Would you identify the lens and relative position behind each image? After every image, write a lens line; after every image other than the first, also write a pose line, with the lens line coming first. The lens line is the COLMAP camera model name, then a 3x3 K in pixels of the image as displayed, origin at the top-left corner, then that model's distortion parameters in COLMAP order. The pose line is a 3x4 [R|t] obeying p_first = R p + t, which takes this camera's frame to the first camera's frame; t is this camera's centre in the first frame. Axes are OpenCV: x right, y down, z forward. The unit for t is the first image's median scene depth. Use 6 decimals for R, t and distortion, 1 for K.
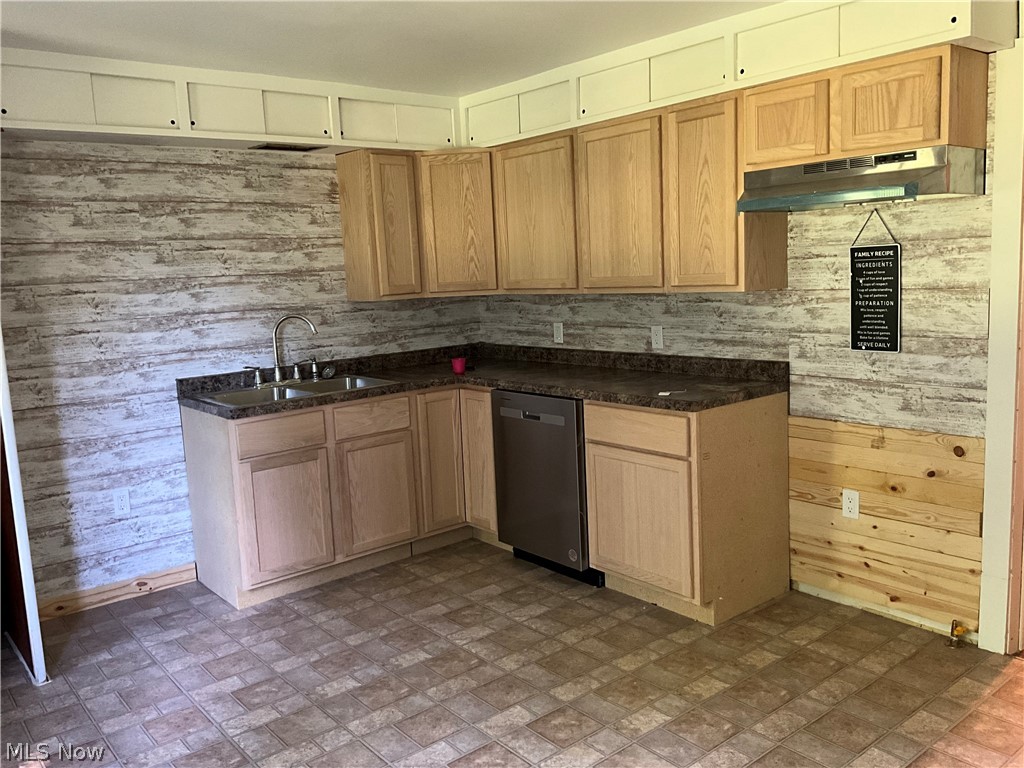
lens RADIAL K [[845.4, 0, 512.0], [0, 845.4, 384.0], [0, 0, 1]] dist [0.118245, -0.208653]
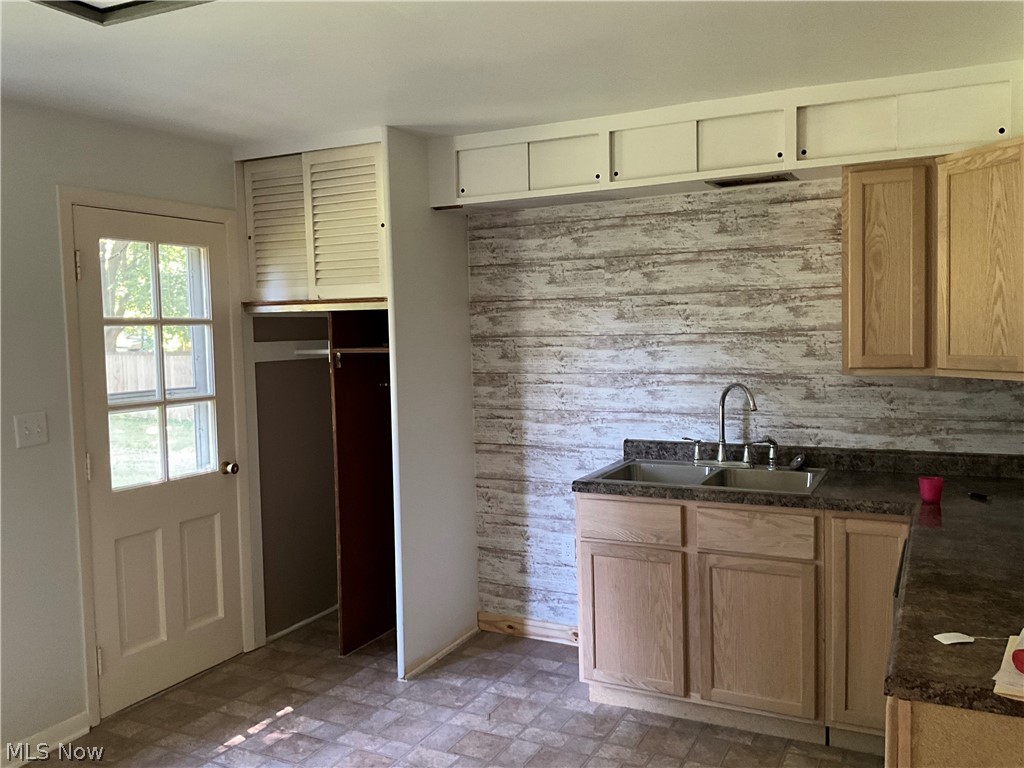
lens RADIAL K [[845.4, 0, 512.0], [0, 845.4, 384.0], [0, 0, 1]] dist [0.118245, -0.208653]
pose [[0.405344, 0.100066, -0.908671, 0.419204], [-0.127054, 0.990511, 0.052401, -0.101605], [0.905292, 0.094209, 0.414211, 0.491213]]
